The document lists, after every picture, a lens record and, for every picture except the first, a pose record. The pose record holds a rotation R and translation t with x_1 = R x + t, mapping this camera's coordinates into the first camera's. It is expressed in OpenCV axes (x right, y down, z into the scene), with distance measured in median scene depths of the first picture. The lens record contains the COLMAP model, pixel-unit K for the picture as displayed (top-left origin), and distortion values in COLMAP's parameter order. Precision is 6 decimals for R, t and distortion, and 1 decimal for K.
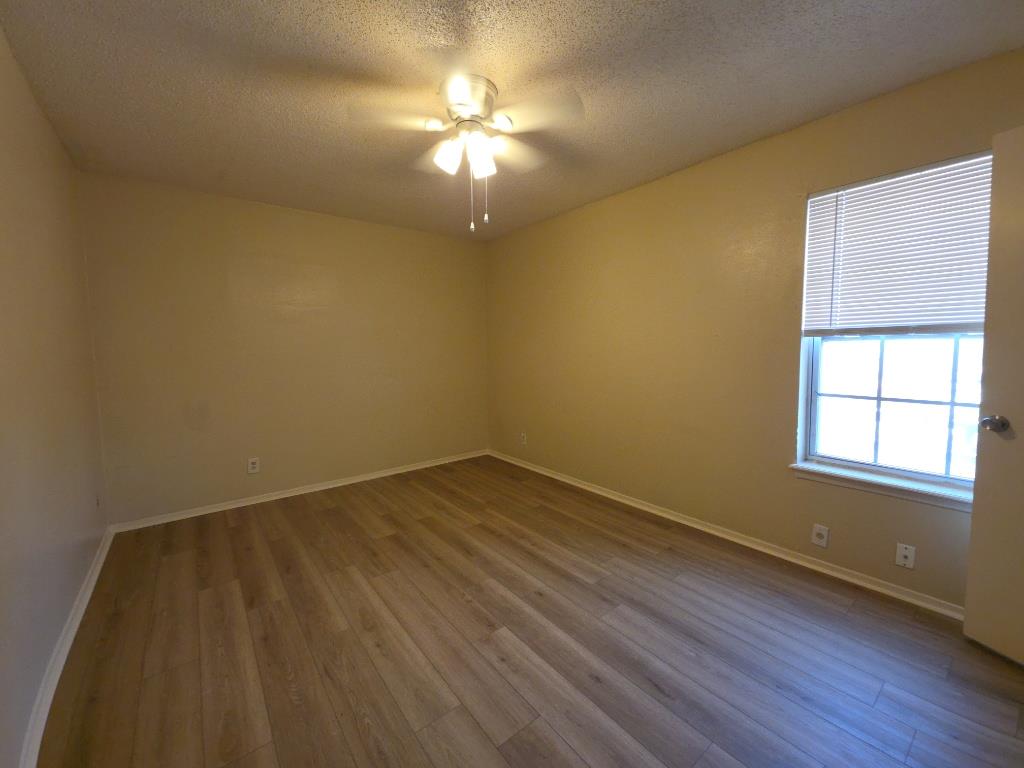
lens RADIAL K [[409.8, 0, 519.2], [0, 409.8, 381.0], [0, 0, 1]] dist [0.015443, -0.008577]
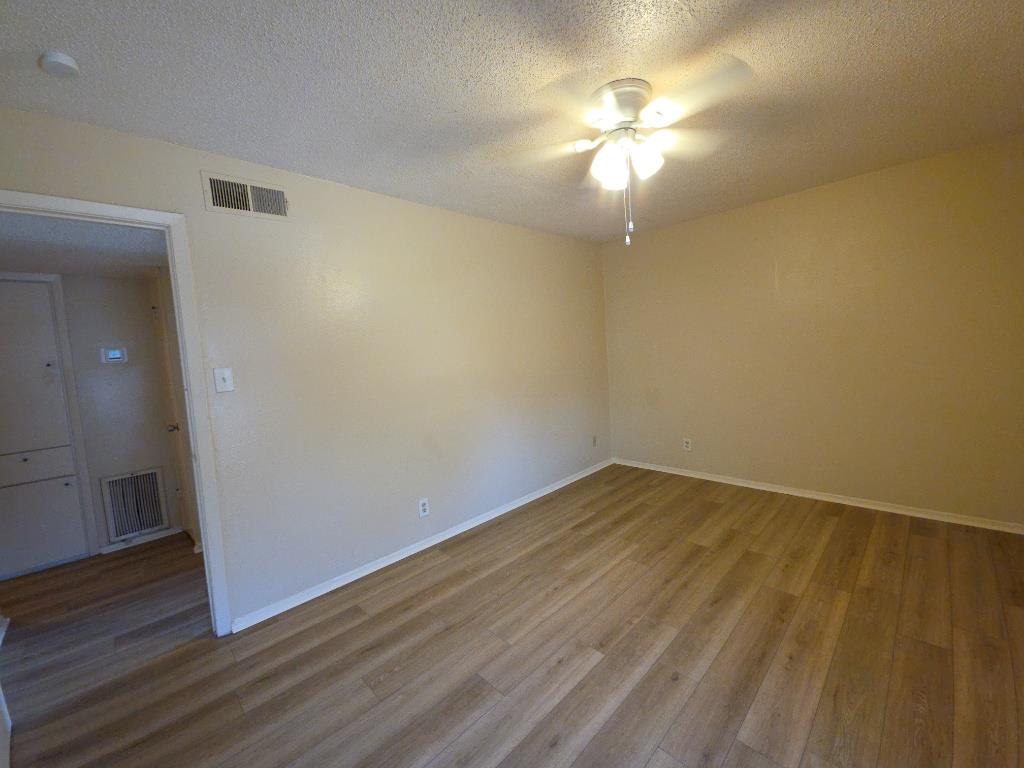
lens RADIAL K [[409.8, 0, 518.6], [0, 409.8, 379.3], [0, 0, 1]] dist [0.015443, -0.008577]
pose [[0.113223, 0.083945, -0.990017, 0.713264], [-0.018523, 0.996430, 0.082370, -0.113618], [0.993397, 0.009012, 0.114373, 0.563255]]
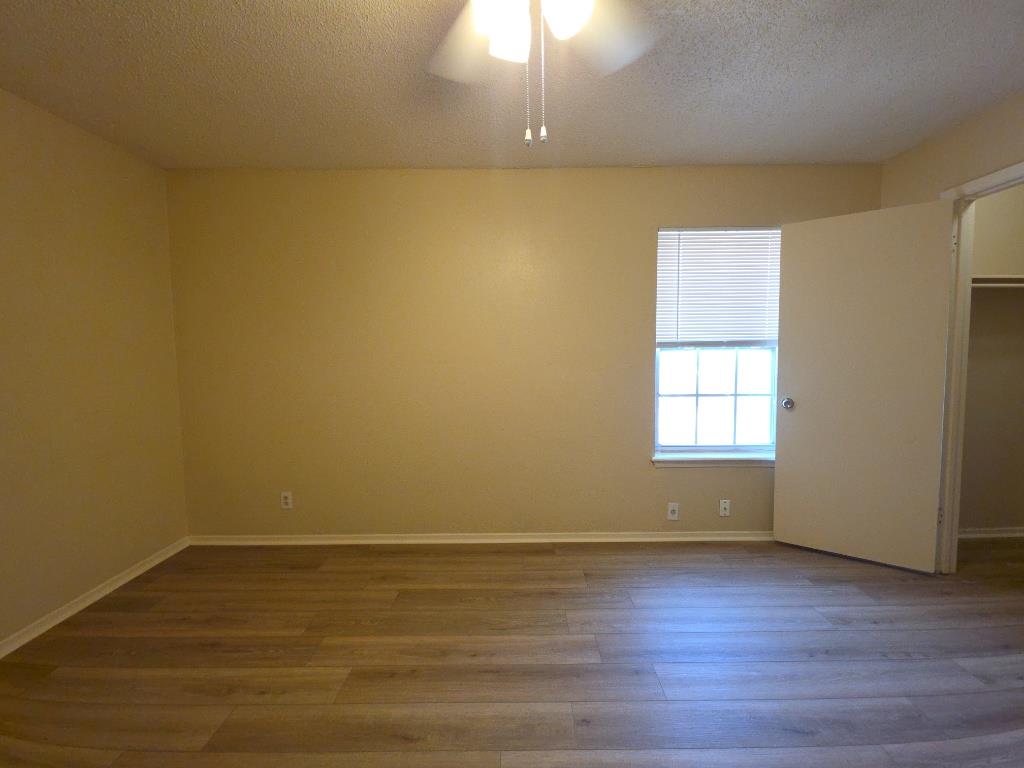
lens RADIAL K [[409.8, 0, 517.2], [0, 409.8, 379.5], [0, 0, 1]] dist [0.015443, -0.008577]
pose [[0.624190, -0.047697, 0.779815, -0.490227], [0.066552, 0.997753, 0.007757, -0.053676], [-0.778433, 0.047056, 0.625962, 0.595805]]
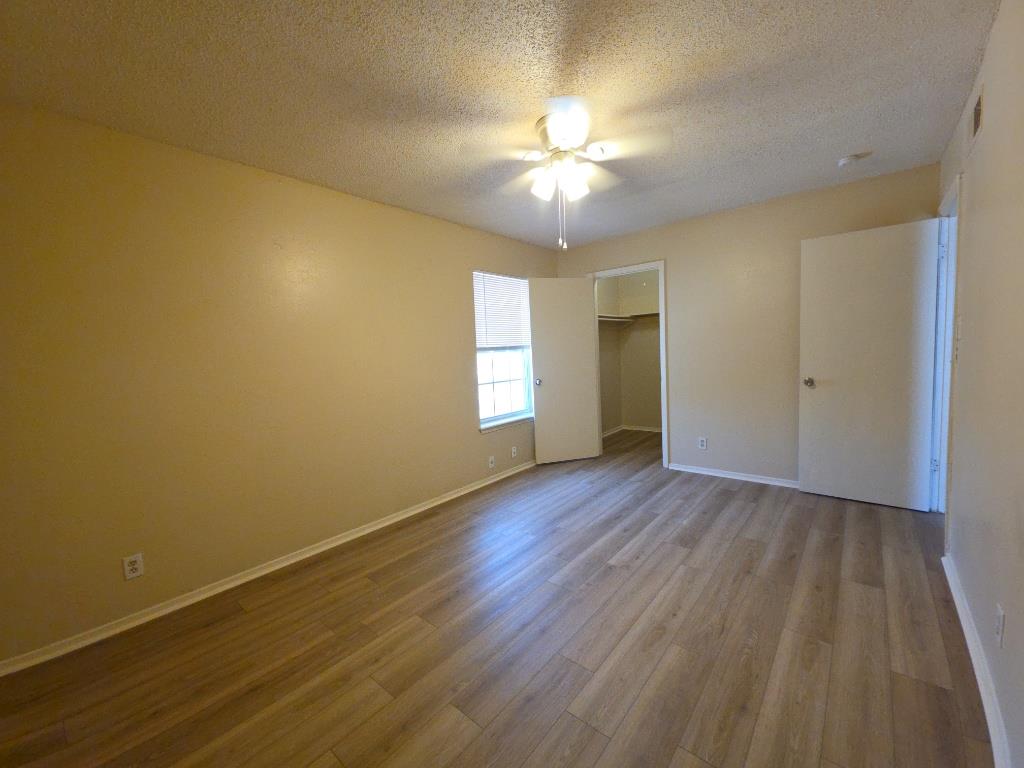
lens RADIAL K [[409.8, 0, 517.9], [0, 409.8, 380.4], [0, 0, 1]] dist [0.015443, -0.008577]
pose [[-0.198494, -0.055728, 0.978517, -1.035856], [0.125553, 0.988711, 0.081777, -0.109202], [-0.972027, 0.139088, -0.189256, 1.204300]]
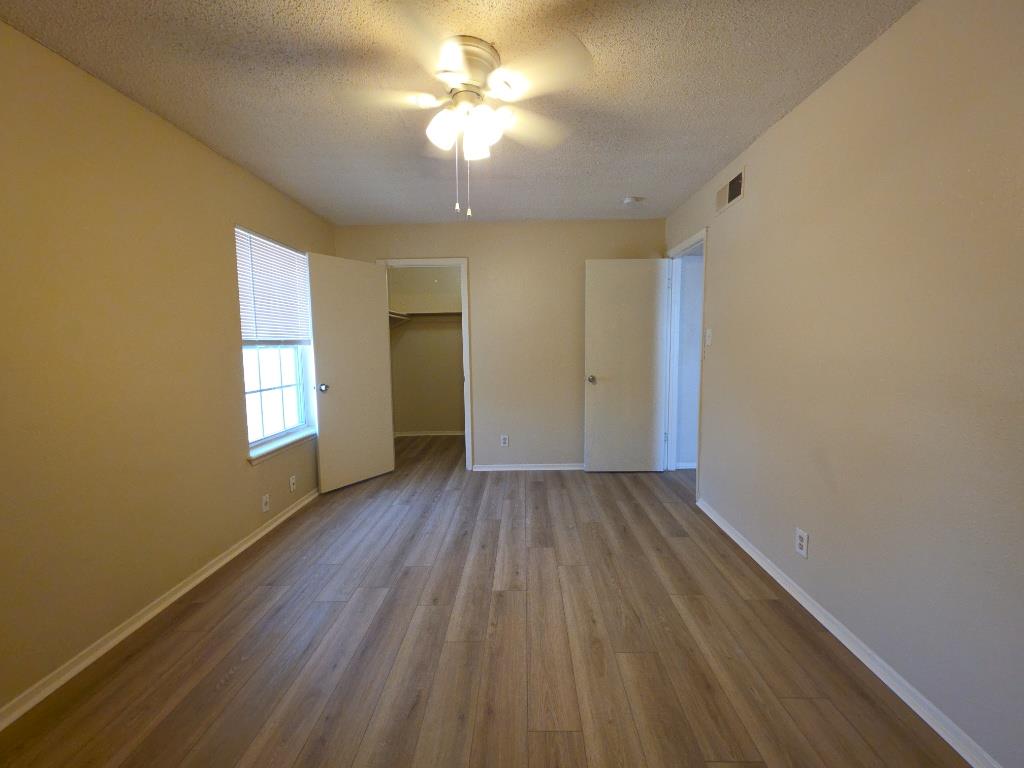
lens RADIAL K [[409.8, 0, 518.7], [0, 409.8, 379.1], [0, 0, 1]] dist [0.015443, -0.008577]
pose [[-0.774347, -0.031789, 0.631962, -0.667919], [0.074420, 0.987231, 0.140846, -0.122825], [-0.628370, 0.156094, -0.762093, 1.447885]]
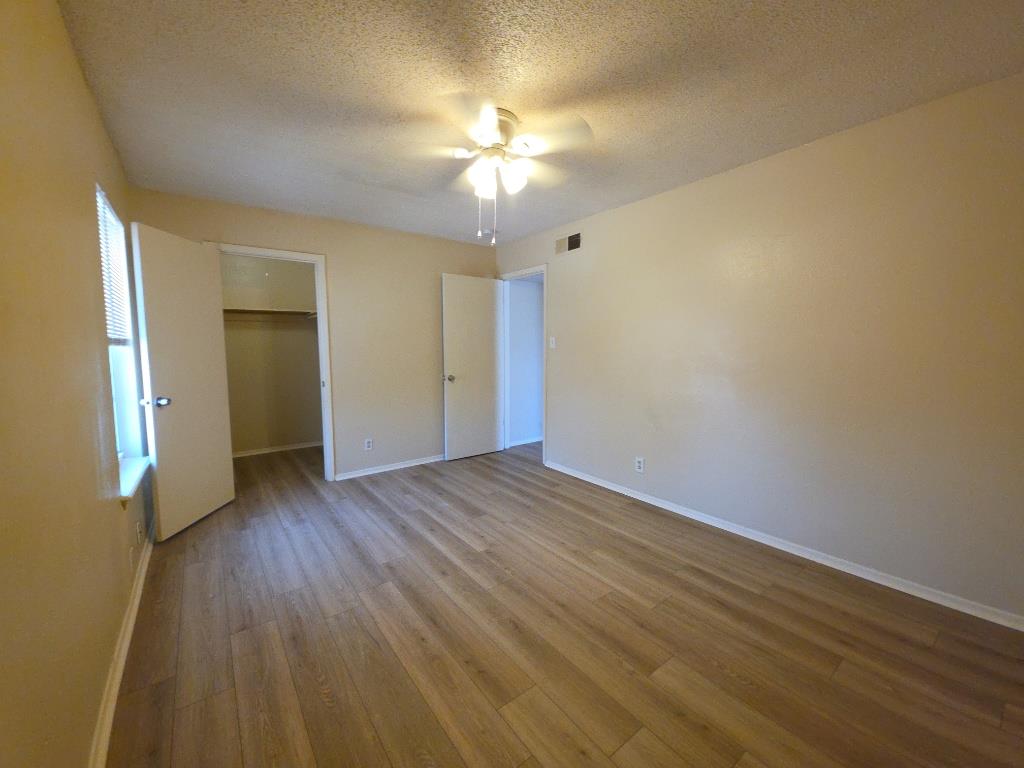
lens RADIAL K [[409.8, 0, 519.5], [0, 409.8, 379.1], [0, 0, 1]] dist [0.015443, -0.008577]
pose [[-0.999724, 0.017753, 0.015392, -0.168738], [0.020002, 0.986747, 0.161030, -0.162860], [-0.012329, 0.161293, -0.986829, 1.882696]]
